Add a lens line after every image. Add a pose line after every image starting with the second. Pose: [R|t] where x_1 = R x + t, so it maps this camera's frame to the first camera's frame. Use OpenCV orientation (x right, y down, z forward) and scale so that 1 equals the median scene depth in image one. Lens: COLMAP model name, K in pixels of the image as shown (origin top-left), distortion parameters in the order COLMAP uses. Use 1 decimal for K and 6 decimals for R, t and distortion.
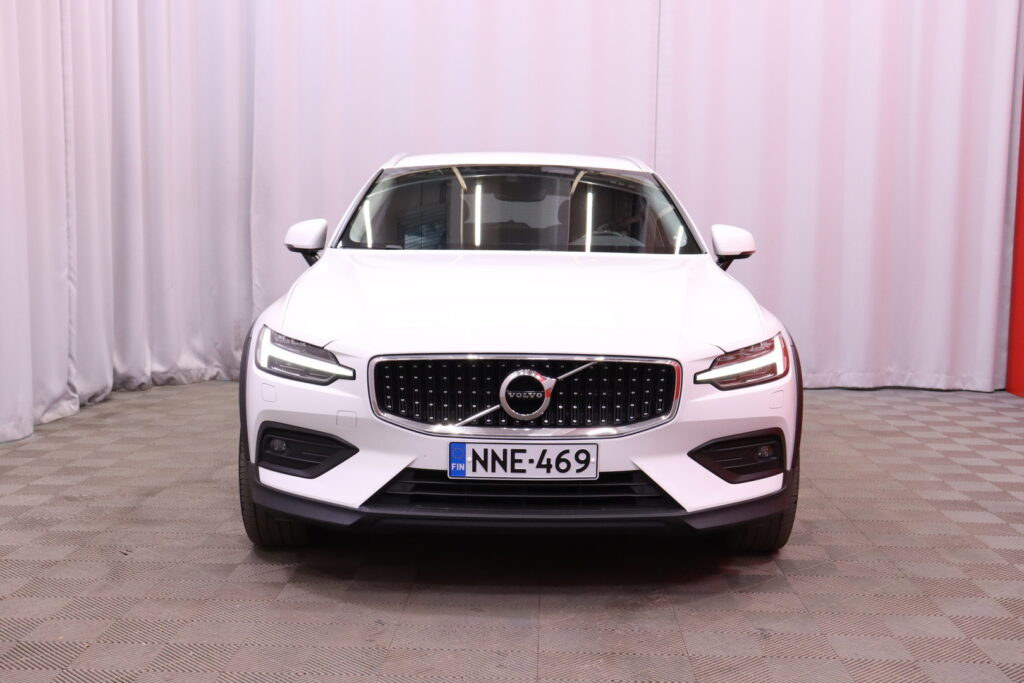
lens RADIAL K [[1312.3, 0, 514.9], [0, 1312.3, 341.1], [0, 0, 1]] dist [-0.030568, 0.000000]
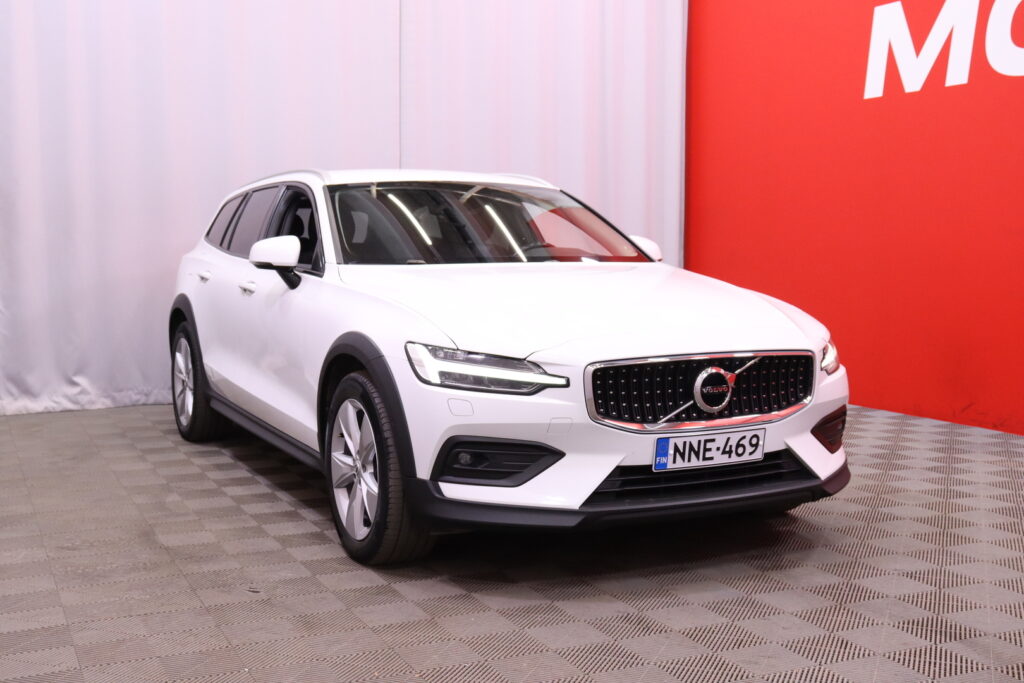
lens RADIAL K [[1249.1, 0, 509.7], [0, 1249.1, 339.1], [0, 0, 1]] dist [0.003501, 0.000000]
pose [[0.894120, -0.051977, 0.444801, -0.612702], [0.054408, 0.998492, 0.007309, -0.019156], [-0.444510, 0.017666, 0.895600, 0.124020]]
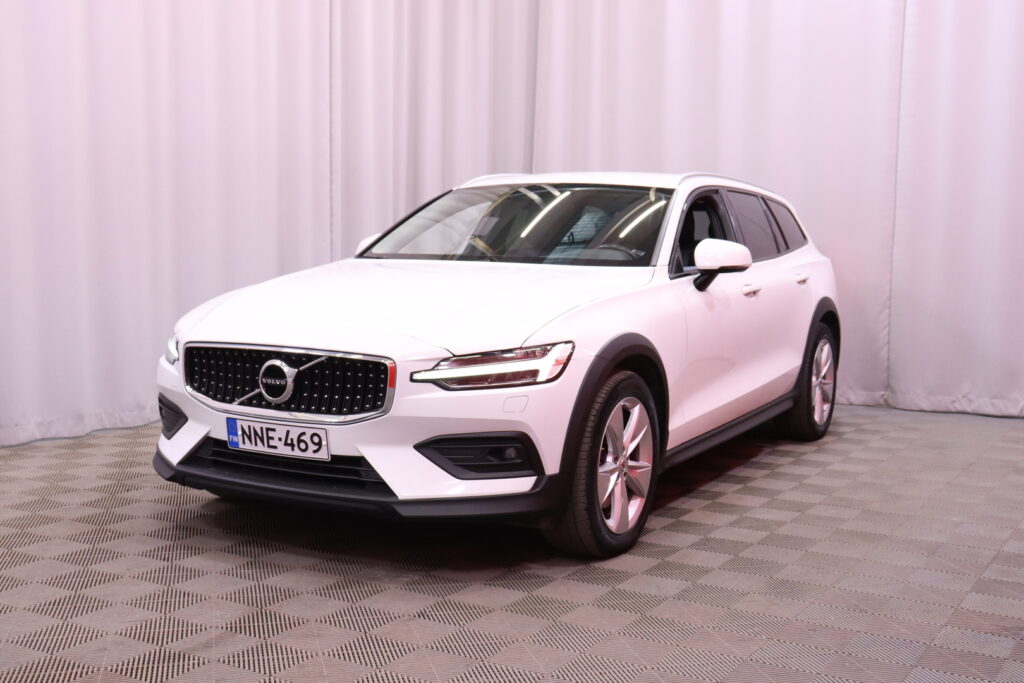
lens RADIAL K [[1203.6, 0, 504.4], [0, 1203.6, 344.7], [0, 0, 1]] dist [-0.003477, 0.000000]
pose [[0.866948, 0.047196, -0.496158, 0.703154], [-0.050882, 0.998686, 0.006091, -0.008123], [0.495794, 0.019965, 0.868211, 0.175852]]
